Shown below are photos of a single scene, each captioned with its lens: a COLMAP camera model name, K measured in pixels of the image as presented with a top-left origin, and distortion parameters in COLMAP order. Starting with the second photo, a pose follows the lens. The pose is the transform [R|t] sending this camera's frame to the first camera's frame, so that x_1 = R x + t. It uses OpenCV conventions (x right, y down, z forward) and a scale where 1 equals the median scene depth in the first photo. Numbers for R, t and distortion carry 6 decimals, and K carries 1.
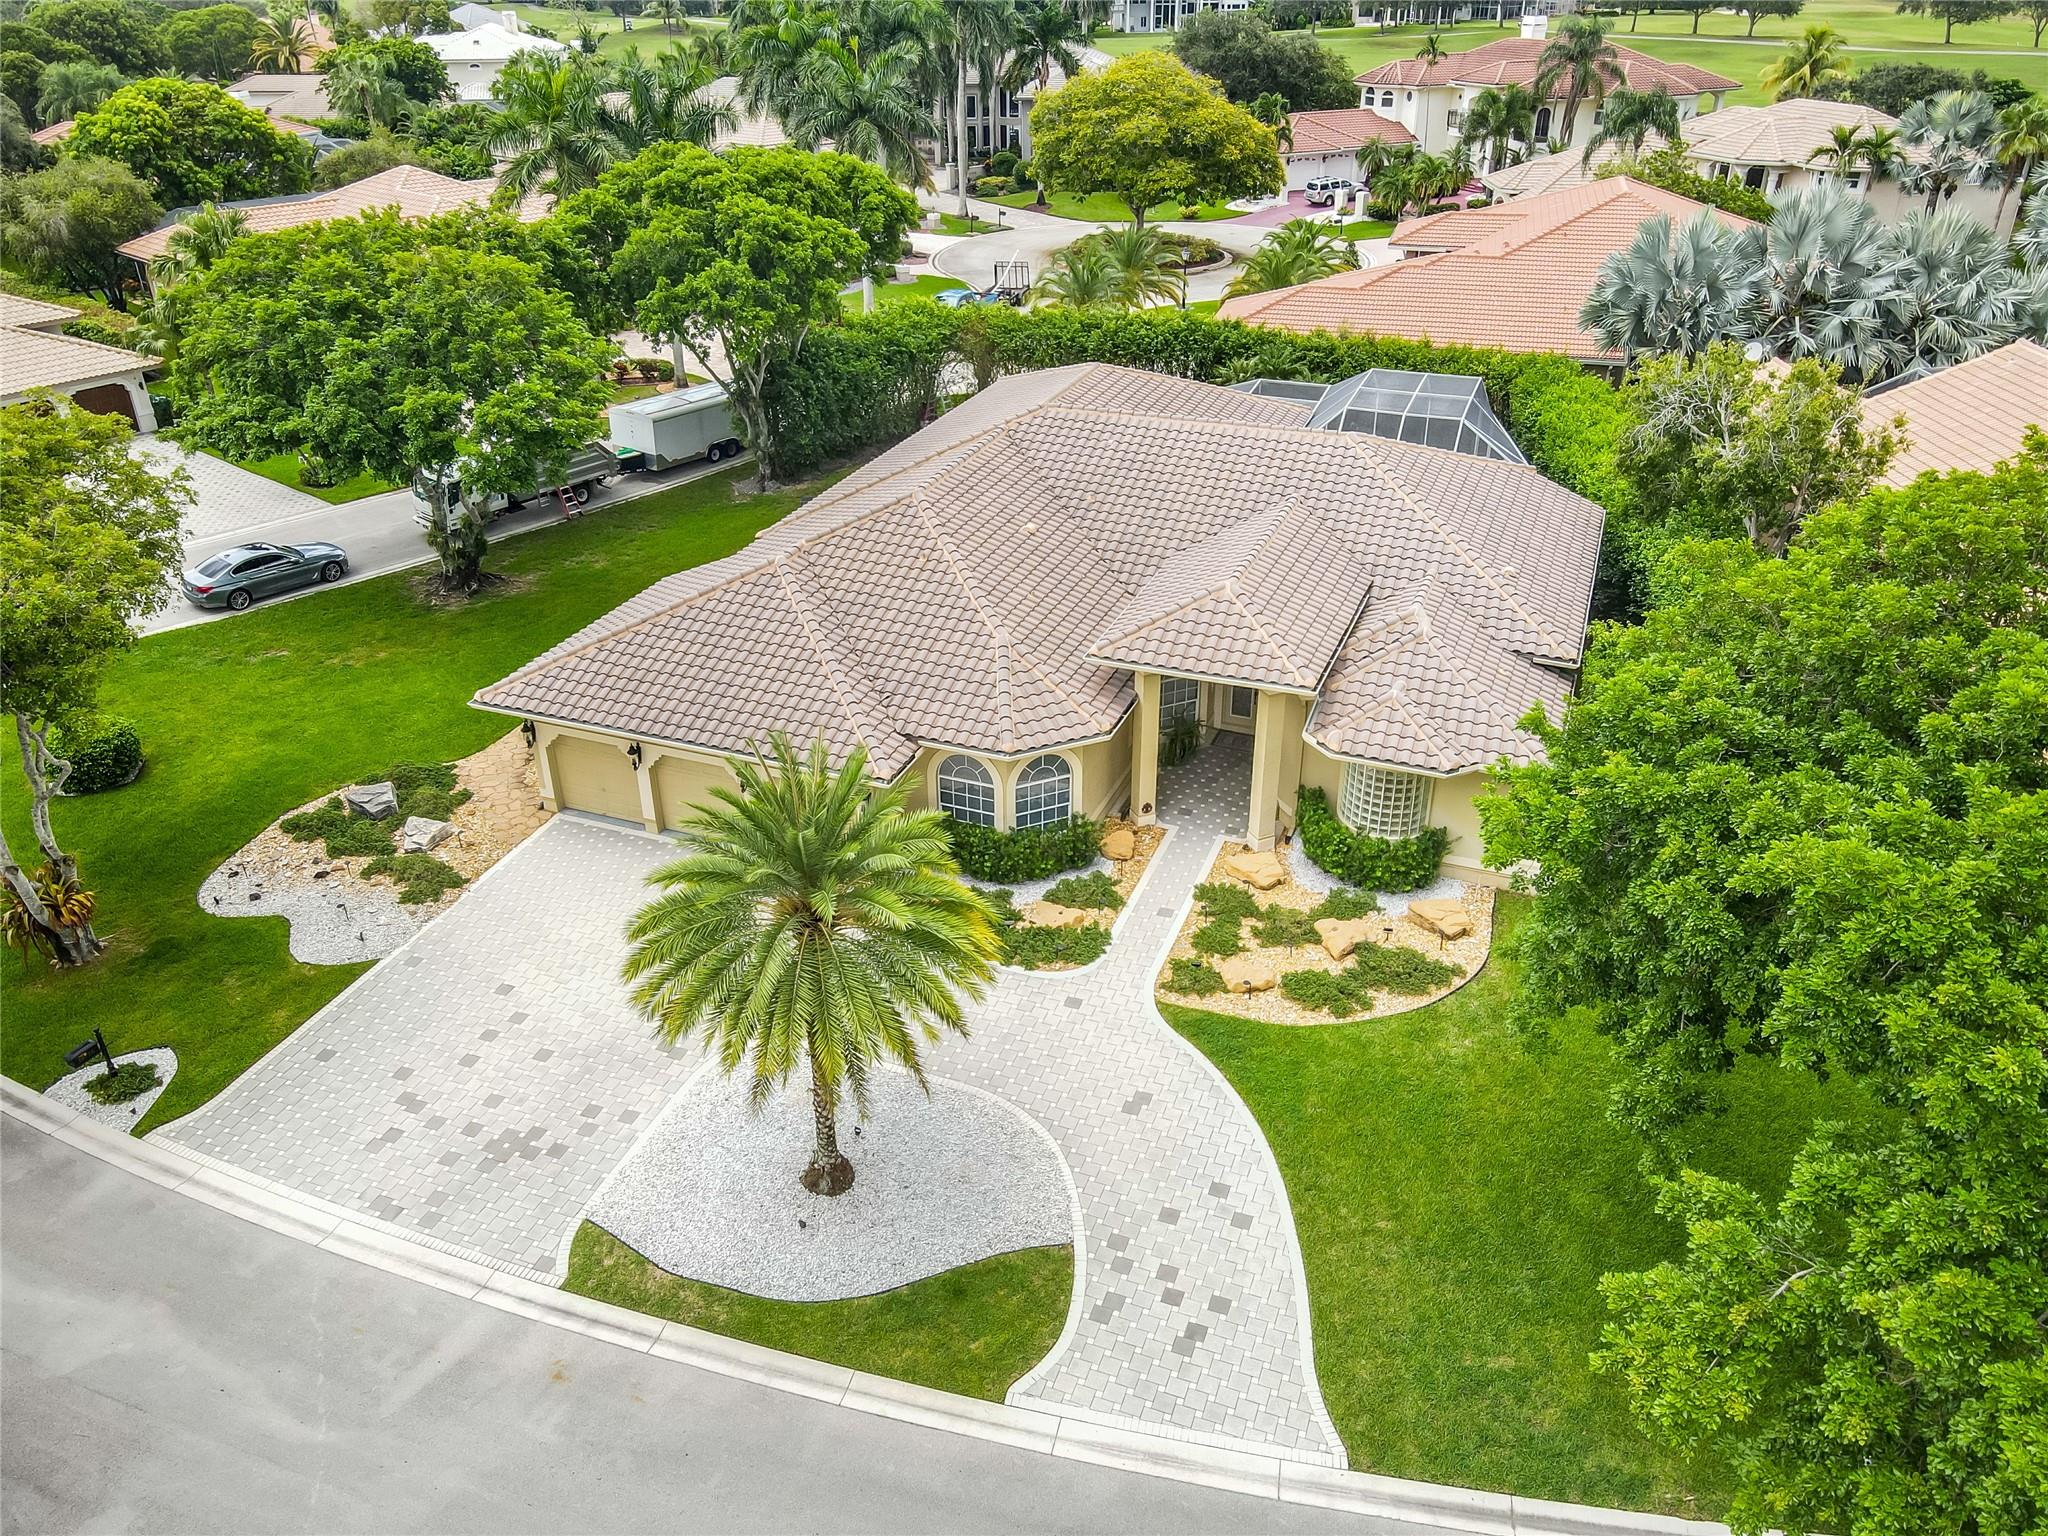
lens RADIAL K [[1476.1, 0, 1024.0], [0, 1476.1, 768.0], [0, 0, 1]] dist [0.023955, 0.000639]
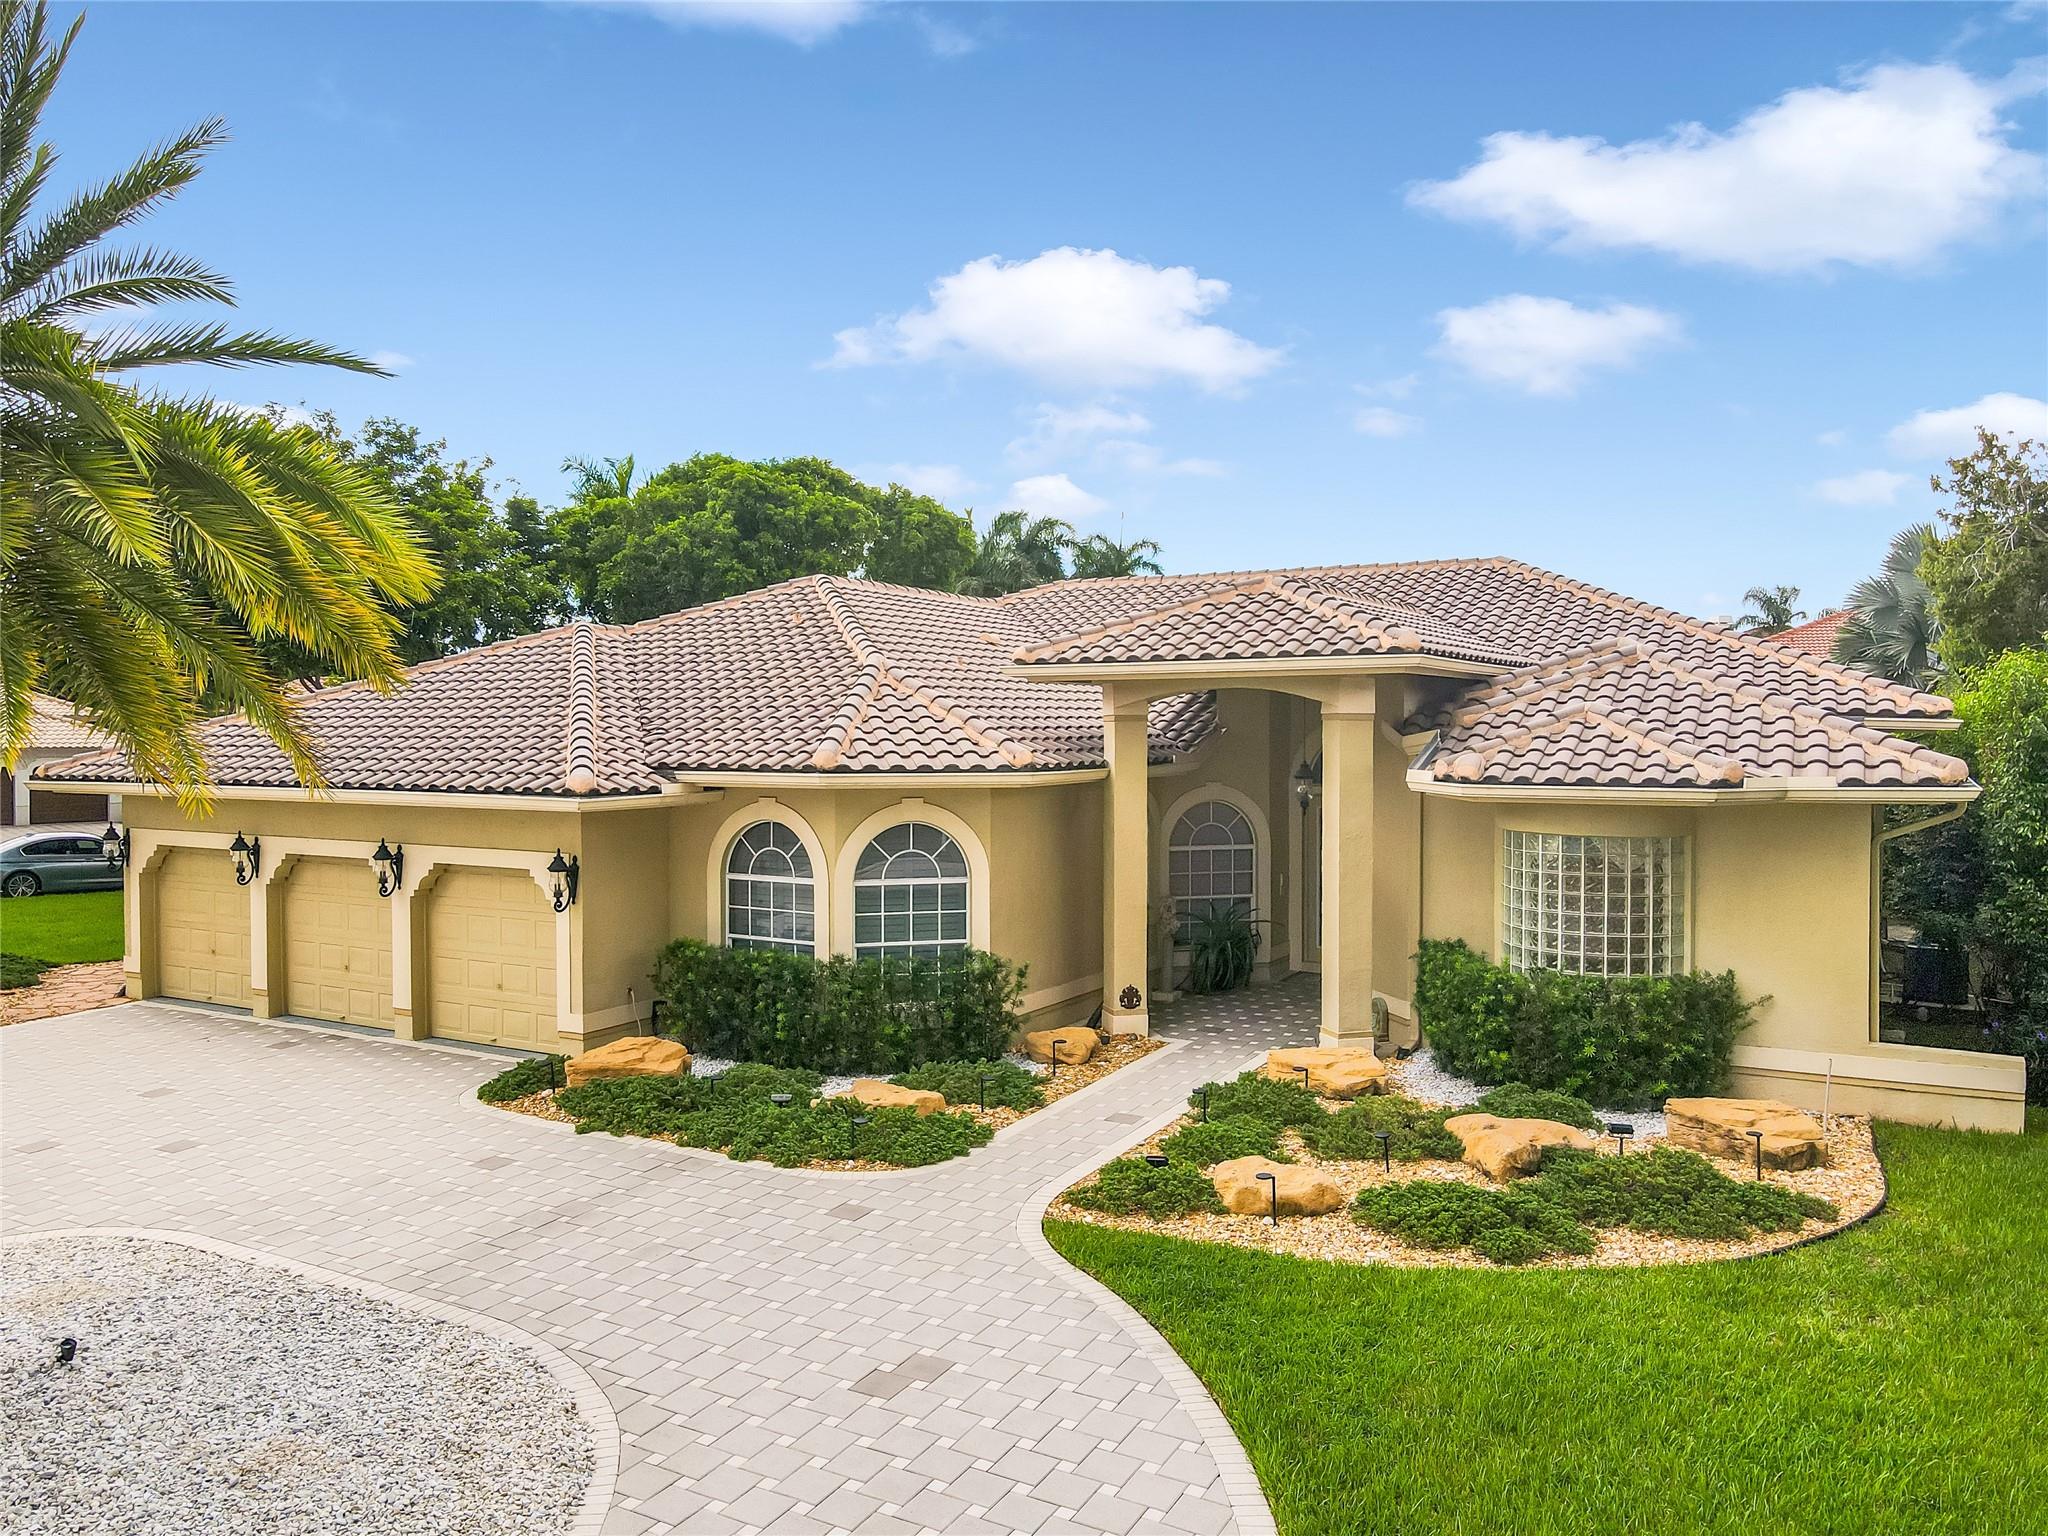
lens RADIAL K [[1487.3, 0, 1018.8], [0, 1487.3, 767.7], [0, 0, 1]] dist [0.013525, 0.004682]
pose [[0.989897, 0.012695, -0.141220, 0.137779], [-0.076550, 0.886208, -0.456919, 0.234380], [0.119349, 0.463113, 0.878227, 0.569418]]
